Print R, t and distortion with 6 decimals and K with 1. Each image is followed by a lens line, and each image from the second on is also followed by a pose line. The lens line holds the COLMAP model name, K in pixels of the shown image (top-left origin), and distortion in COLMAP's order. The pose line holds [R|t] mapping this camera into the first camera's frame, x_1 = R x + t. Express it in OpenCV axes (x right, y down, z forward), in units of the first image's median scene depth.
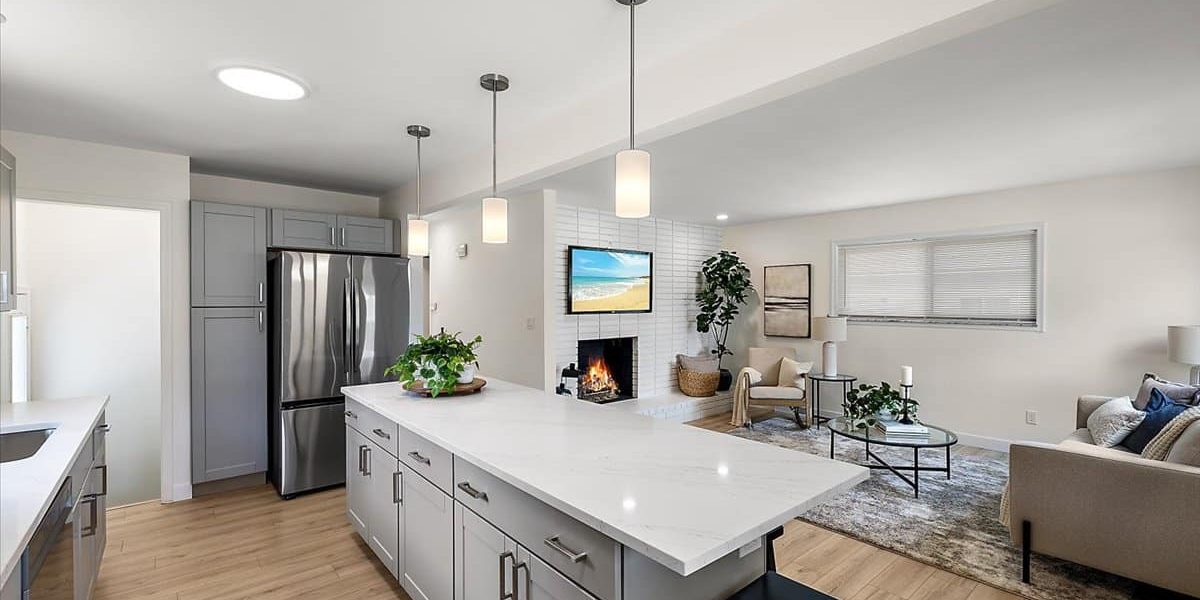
lens RADIAL K [[493.2, 0, 574.8], [0, 493.2, 304.0], [0, 0, 1]] dist [0.000267, 0.000031]
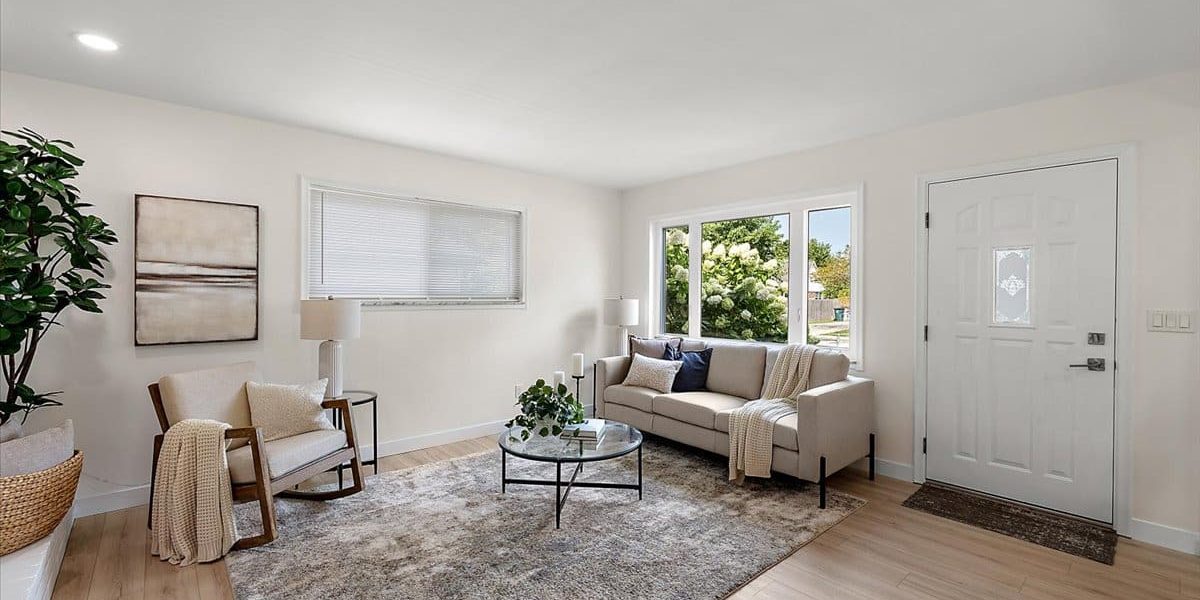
lens RADIAL K [[508.8, 0, 604.7], [0, 508.8, 297.2], [0, 0, 1]] dist [0.001498, 0.000010]
pose [[-0.057674, -0.006834, 0.998312, -0.131617], [-0.001234, 0.999976, 0.006774, 0.018493], [-0.998335, -0.000842, -0.057681, 0.721878]]
